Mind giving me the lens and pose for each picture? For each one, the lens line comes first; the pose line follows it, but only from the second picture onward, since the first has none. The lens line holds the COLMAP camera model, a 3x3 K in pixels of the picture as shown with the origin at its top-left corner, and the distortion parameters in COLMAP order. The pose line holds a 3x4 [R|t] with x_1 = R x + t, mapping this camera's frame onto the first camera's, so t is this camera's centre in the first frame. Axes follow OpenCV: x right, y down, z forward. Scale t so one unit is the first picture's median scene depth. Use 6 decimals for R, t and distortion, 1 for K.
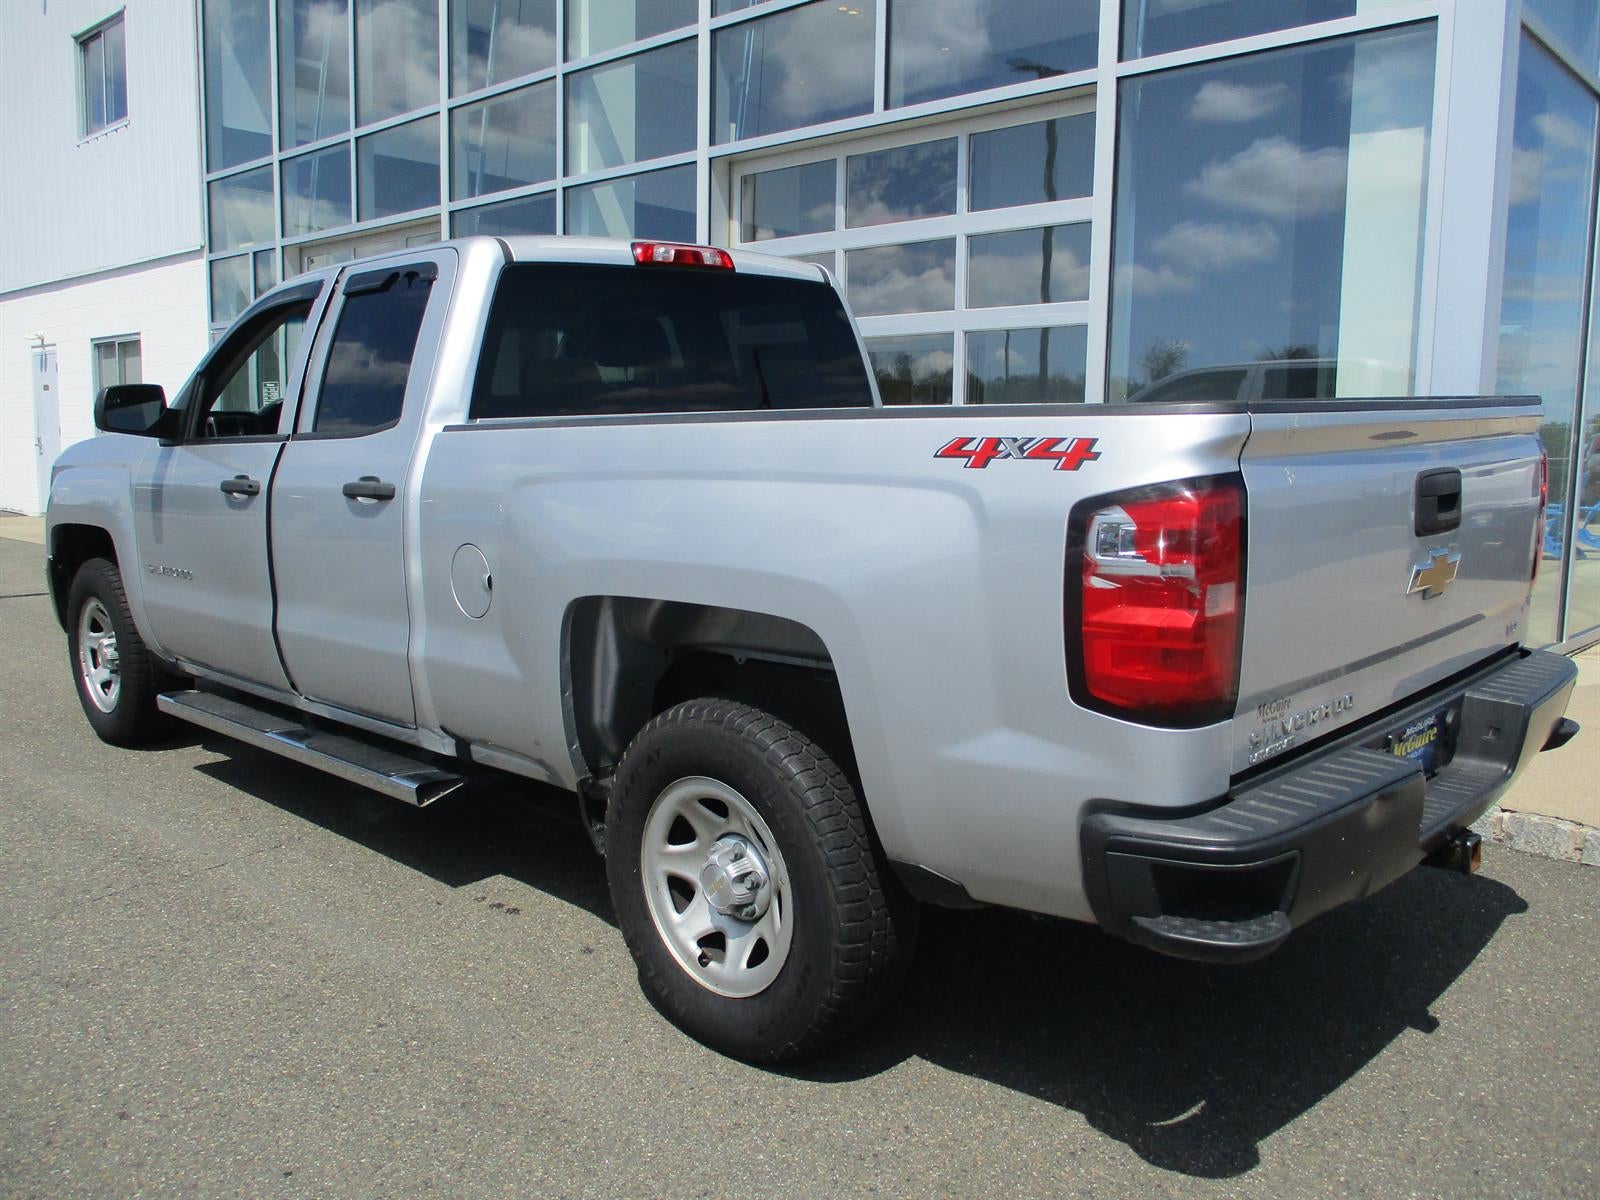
lens RADIAL K [[1344.2, 0, 802.2], [0, 1344.2, 616.5], [0, 0, 1]] dist [-0.031559, 0.015578]
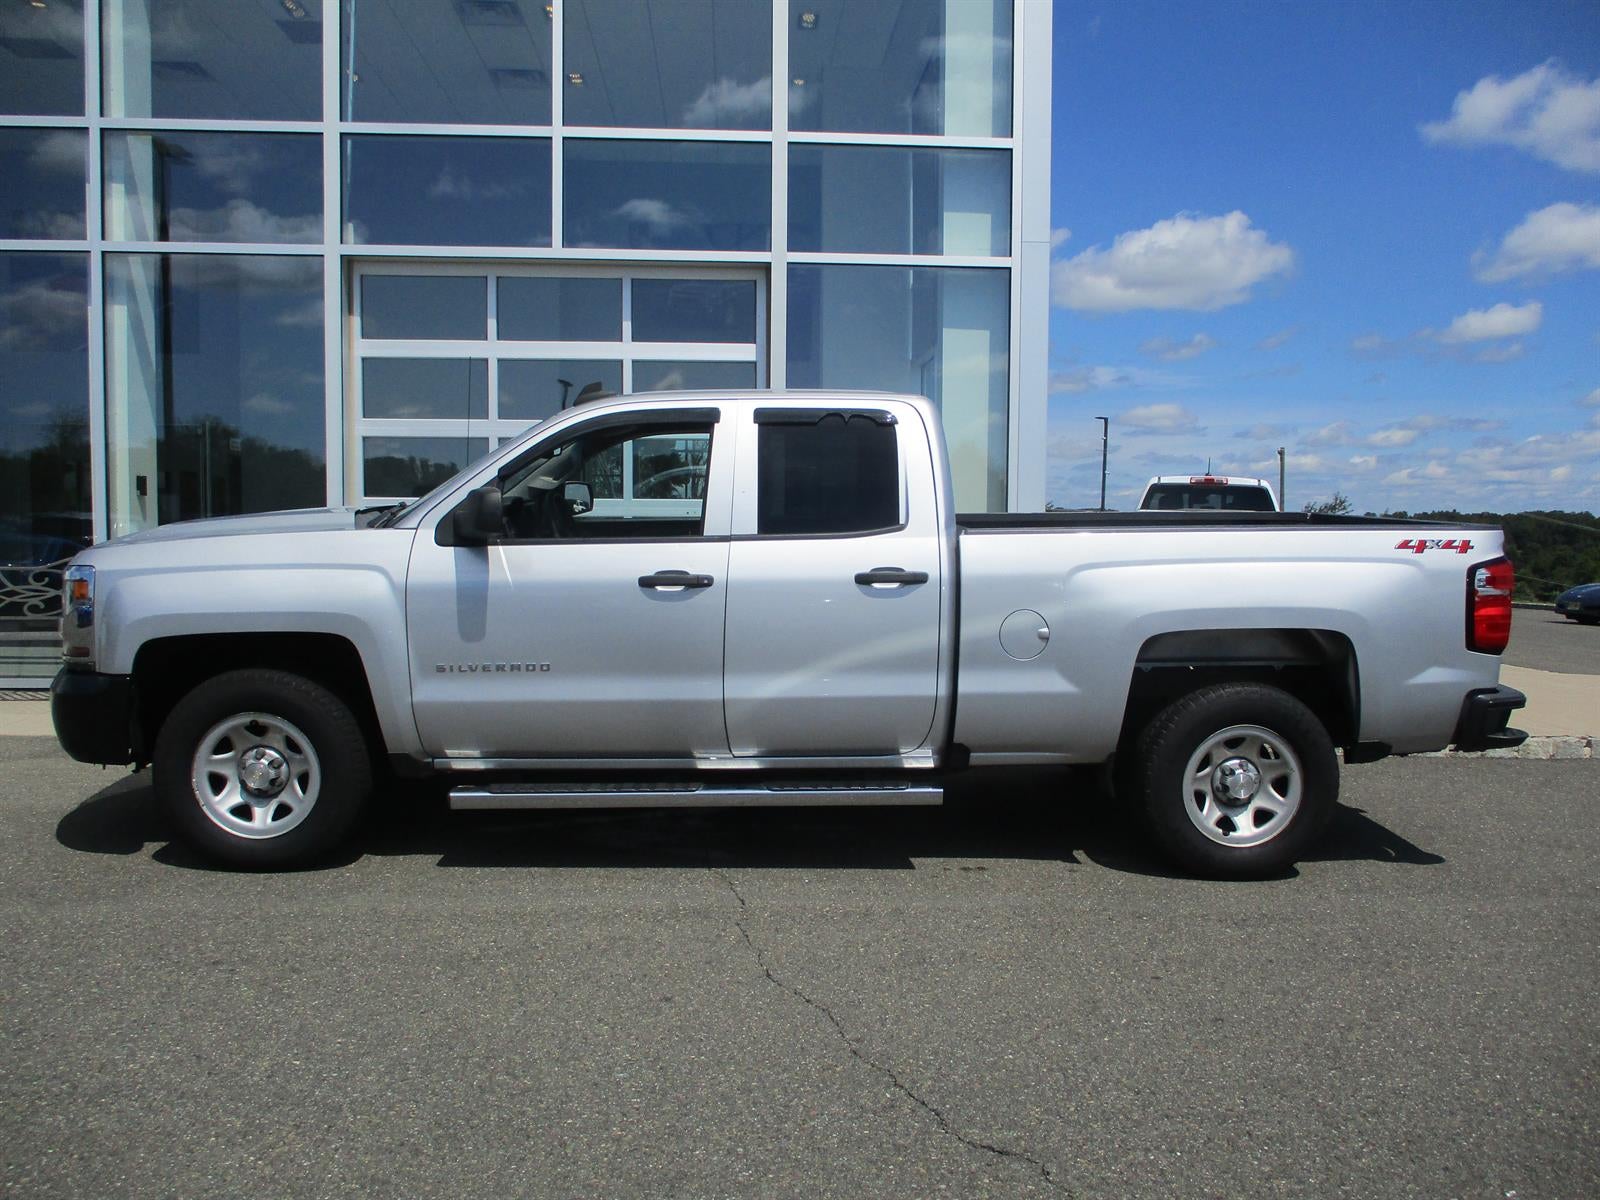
lens RADIAL K [[1344.2, 0, 802.0], [0, 1344.2, 599.7], [0, 0, 1]] dist [-0.031559, 0.015578]
pose [[0.690760, -0.049434, 0.721392, -2.225636], [0.094809, 0.995239, -0.022583, -0.080778], [-0.716842, 0.083994, 0.692158, 0.194121]]
